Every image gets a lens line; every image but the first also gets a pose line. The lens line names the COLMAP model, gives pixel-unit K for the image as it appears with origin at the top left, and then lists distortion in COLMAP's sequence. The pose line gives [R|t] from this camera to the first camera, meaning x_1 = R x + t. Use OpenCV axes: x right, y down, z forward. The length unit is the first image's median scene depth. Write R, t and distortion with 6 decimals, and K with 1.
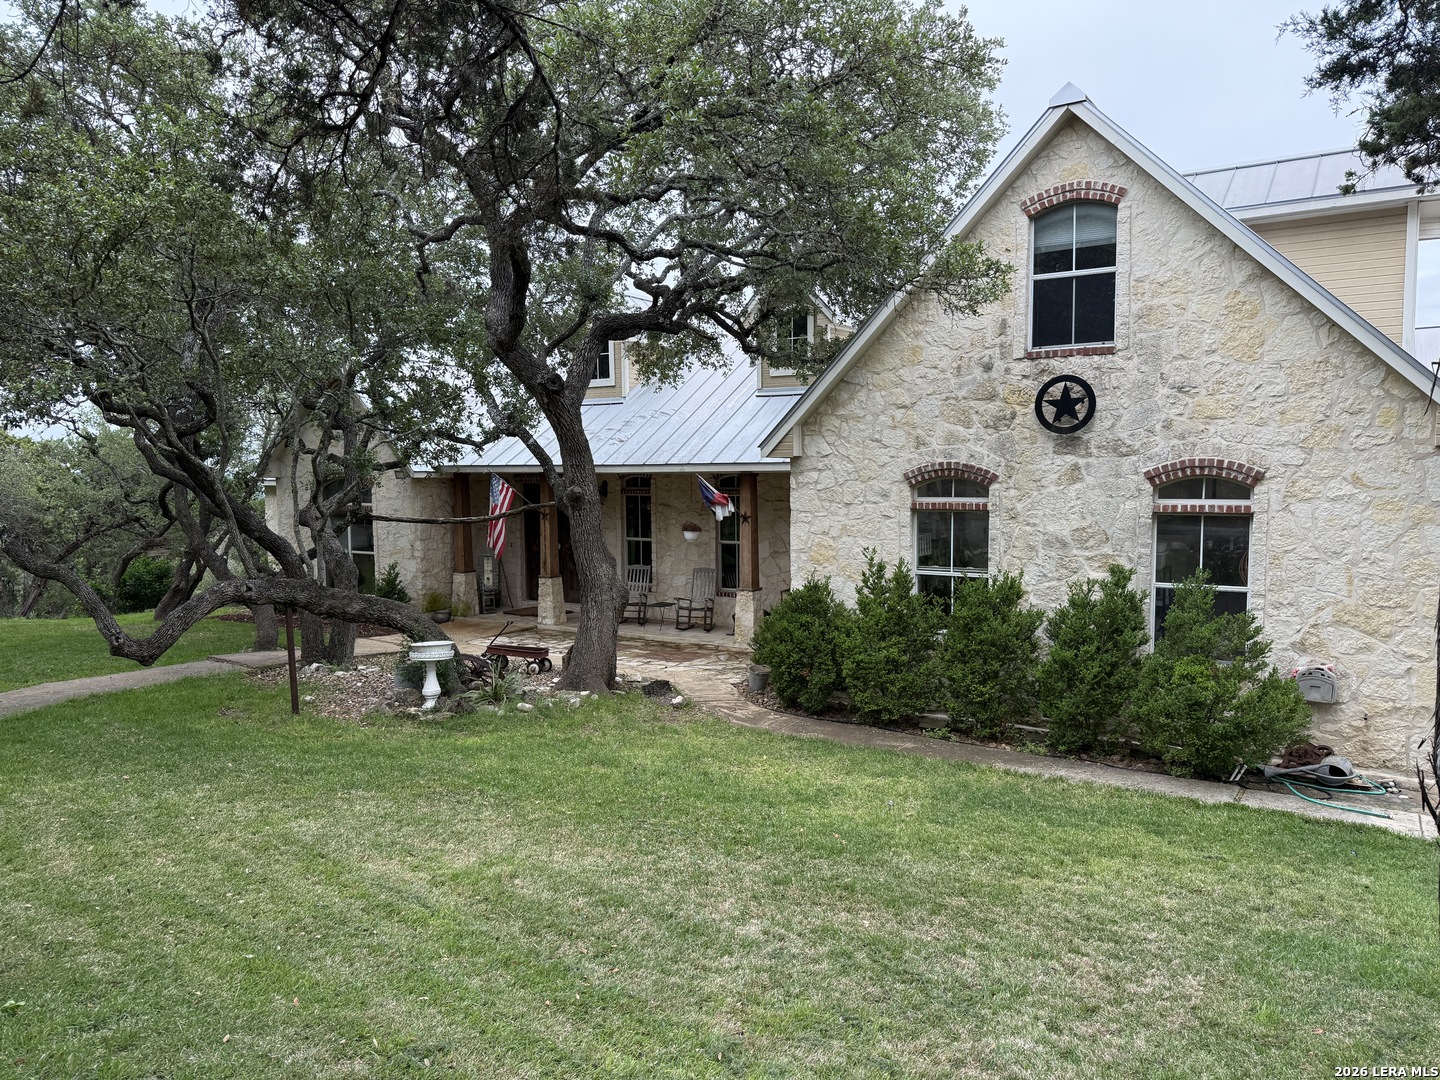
lens RADIAL K [[1009.8, 0, 720.0], [0, 1009.8, 540.0], [0, 0, 1]] dist [0.147302, -0.222049]
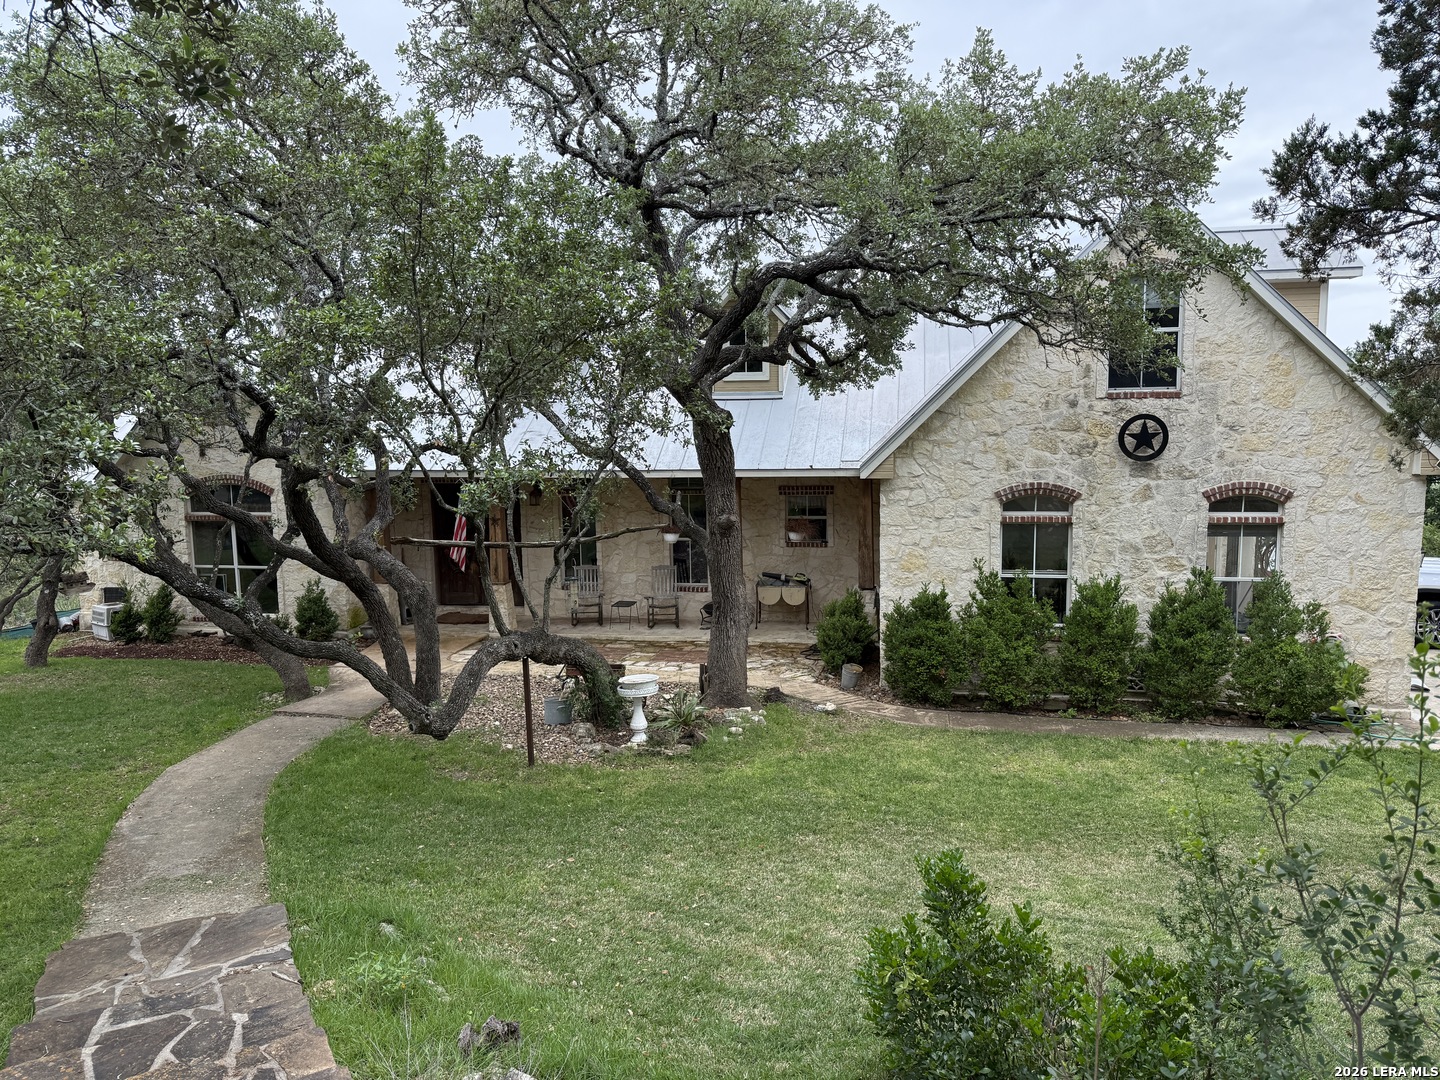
lens RADIAL K [[1009.8, 0, 720.0], [0, 1009.8, 540.0], [0, 0, 1]] dist [0.147302, -0.222049]
pose [[0.926422, -0.052852, 0.372759, -0.591885], [0.033776, 0.997772, 0.057527, -0.095638], [-0.374969, -0.040704, 0.926143, 0.038630]]
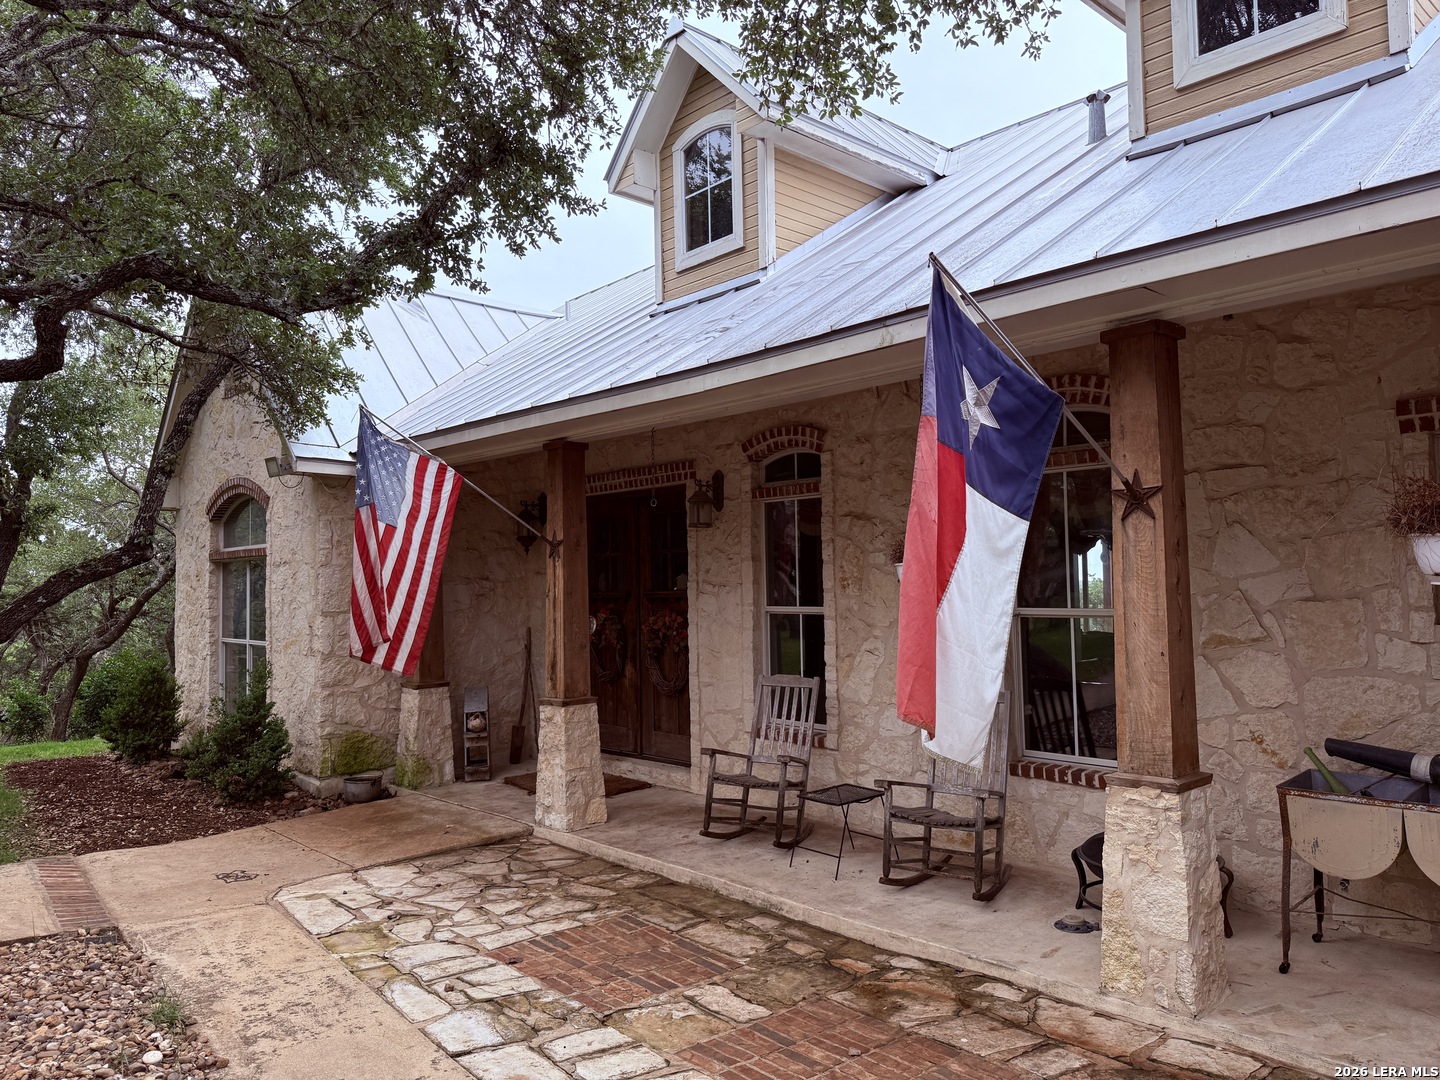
lens RADIAL K [[1009.8, 0, 720.0], [0, 1009.8, 540.0], [0, 0, 1]] dist [0.147302, -0.222049]
pose [[0.970057, -0.016228, -0.242335, -0.021846], [-0.010923, 0.993841, -0.110276, 0.029093], [0.242632, 0.109621, 0.963905, 1.105026]]
